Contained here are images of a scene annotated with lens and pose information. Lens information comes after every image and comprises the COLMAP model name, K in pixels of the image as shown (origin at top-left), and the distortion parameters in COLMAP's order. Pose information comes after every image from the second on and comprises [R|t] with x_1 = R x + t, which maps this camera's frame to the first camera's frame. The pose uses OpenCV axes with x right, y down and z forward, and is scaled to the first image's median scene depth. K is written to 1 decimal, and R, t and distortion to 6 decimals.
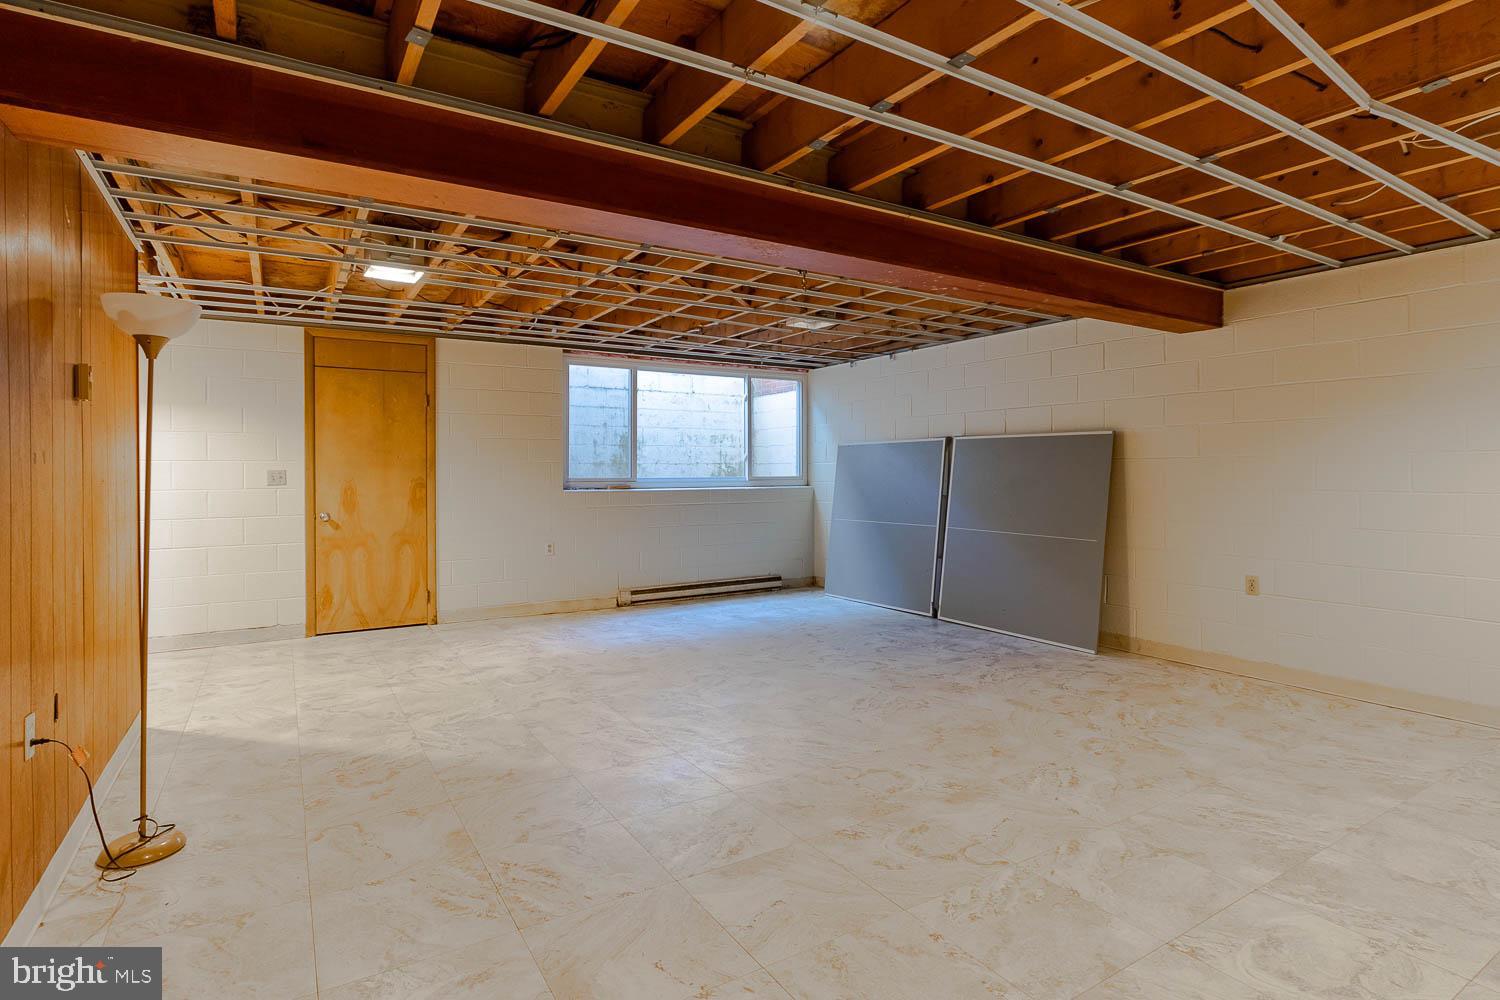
lens RADIAL K [[763.9, 0, 750.0], [0, 763.9, 500.0], [0, 0, 1]] dist [-0.012213, -0.000067]
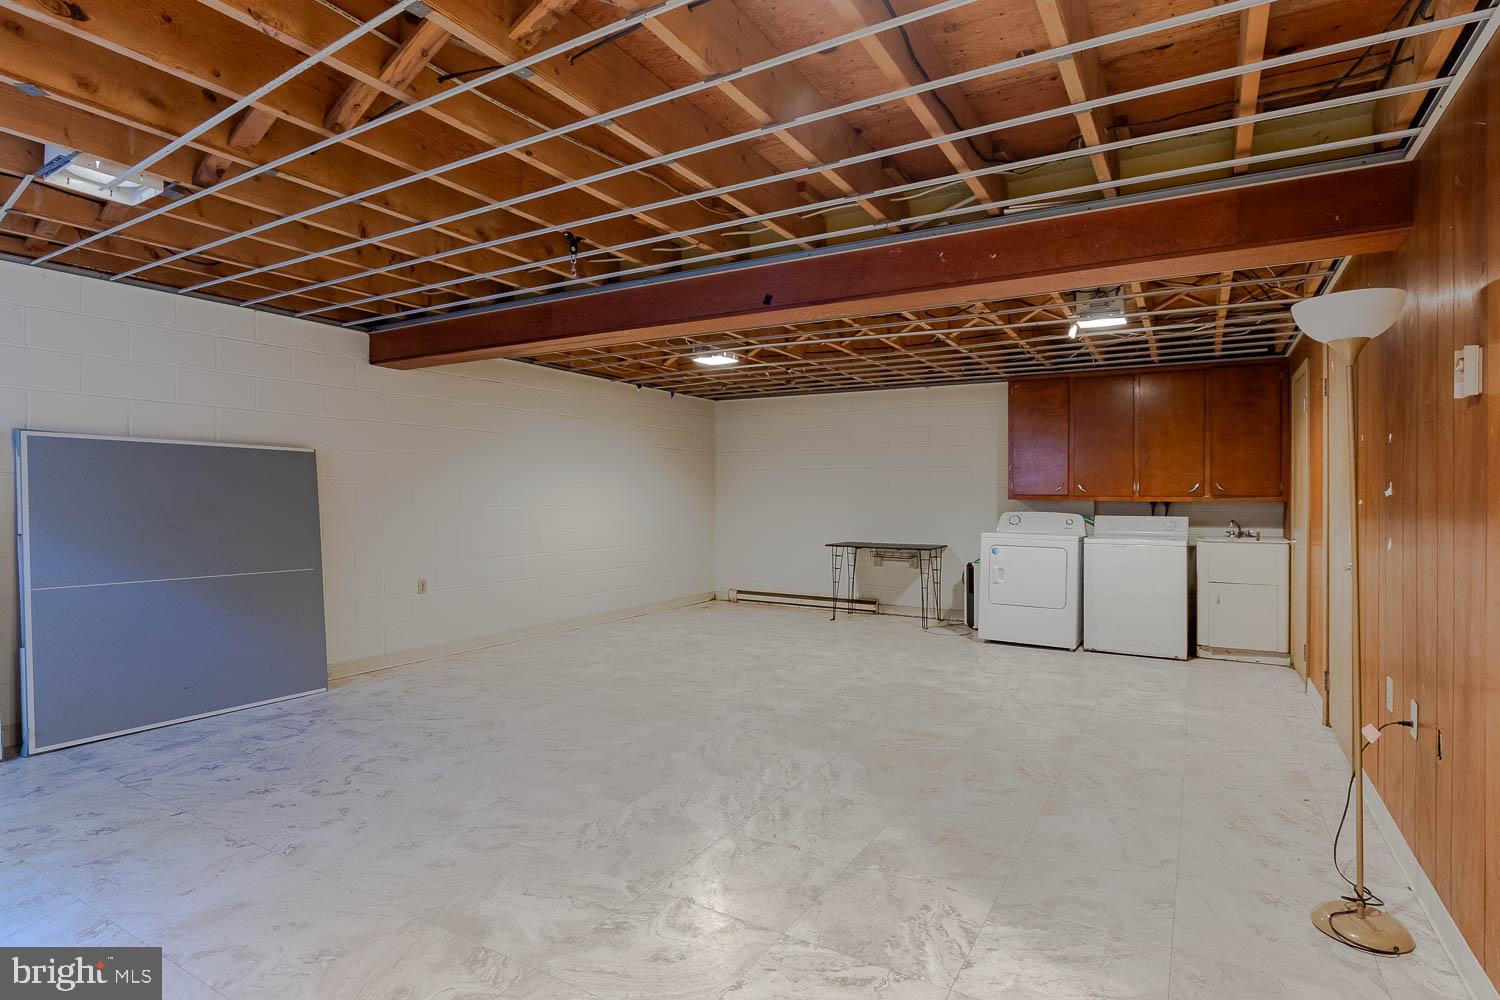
lens RADIAL K [[763.9, 0, 750.0], [0, 763.9, 500.0], [0, 0, 1]] dist [-0.012213, -0.000067]
pose [[-0.462467, -0.005120, 0.886622, -0.842302], [0.028572, 0.999378, 0.020675, -0.045839], [-0.886176, 0.034894, -0.462033, 1.356654]]
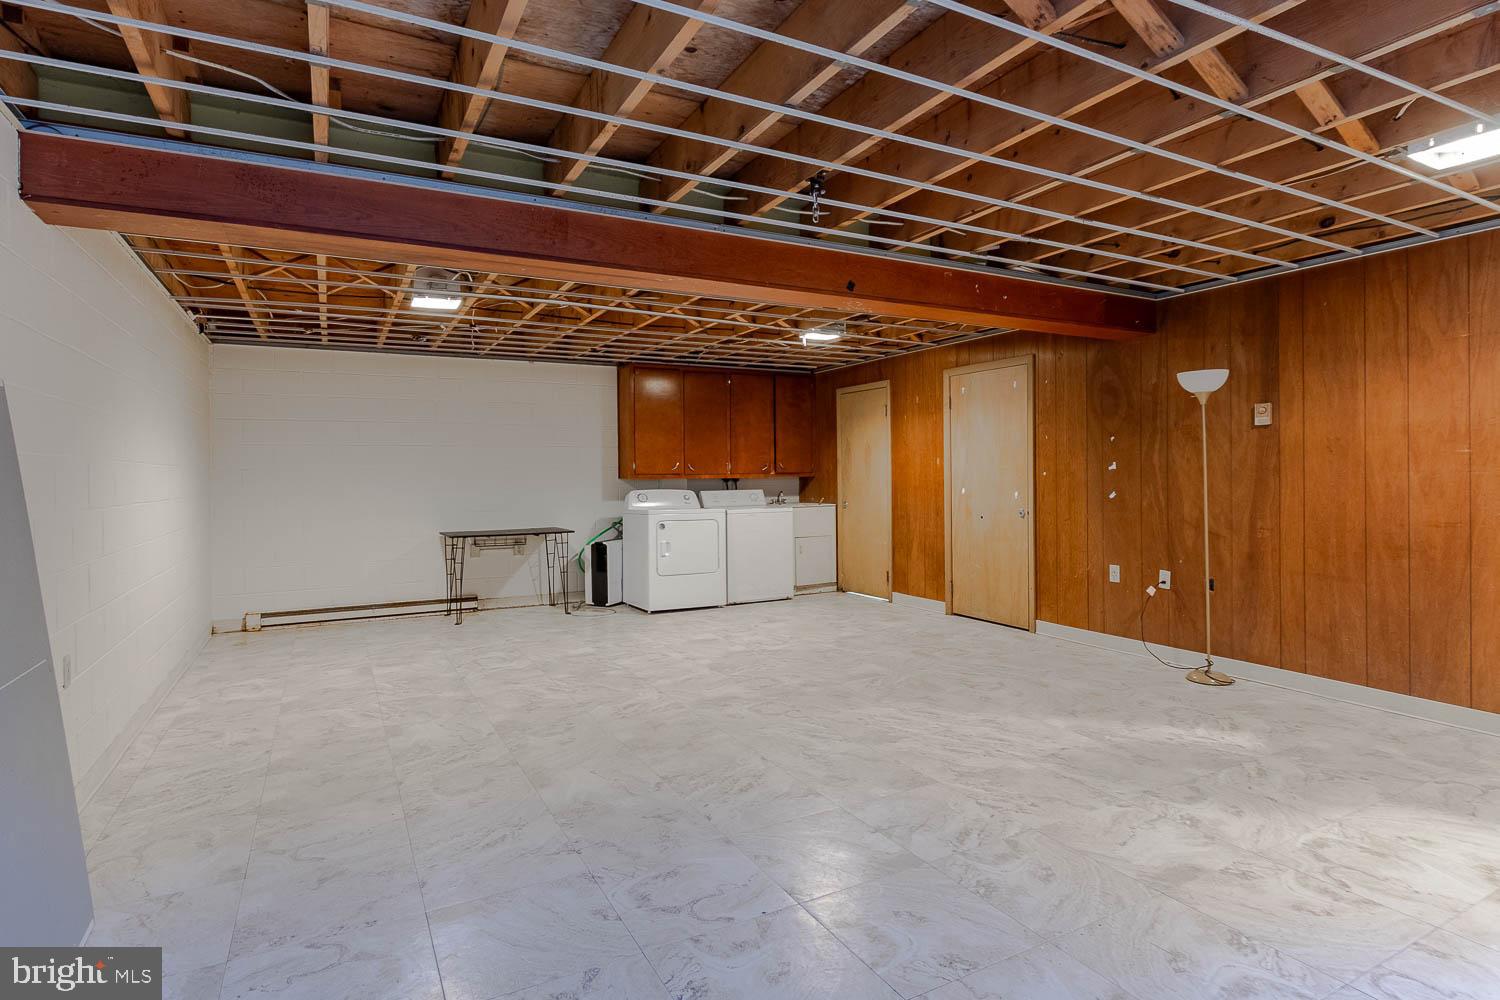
lens RADIAL K [[784.4, 0, 752.0], [0, 784.4, 476.2], [0, 0, 1]] dist [-0.011623, -0.000931]
pose [[-0.997630, 0.013340, 0.067508, 0.094348], [0.015945, 0.999143, 0.038197, -0.069283], [-0.066941, 0.039183, -0.996987, 1.949793]]
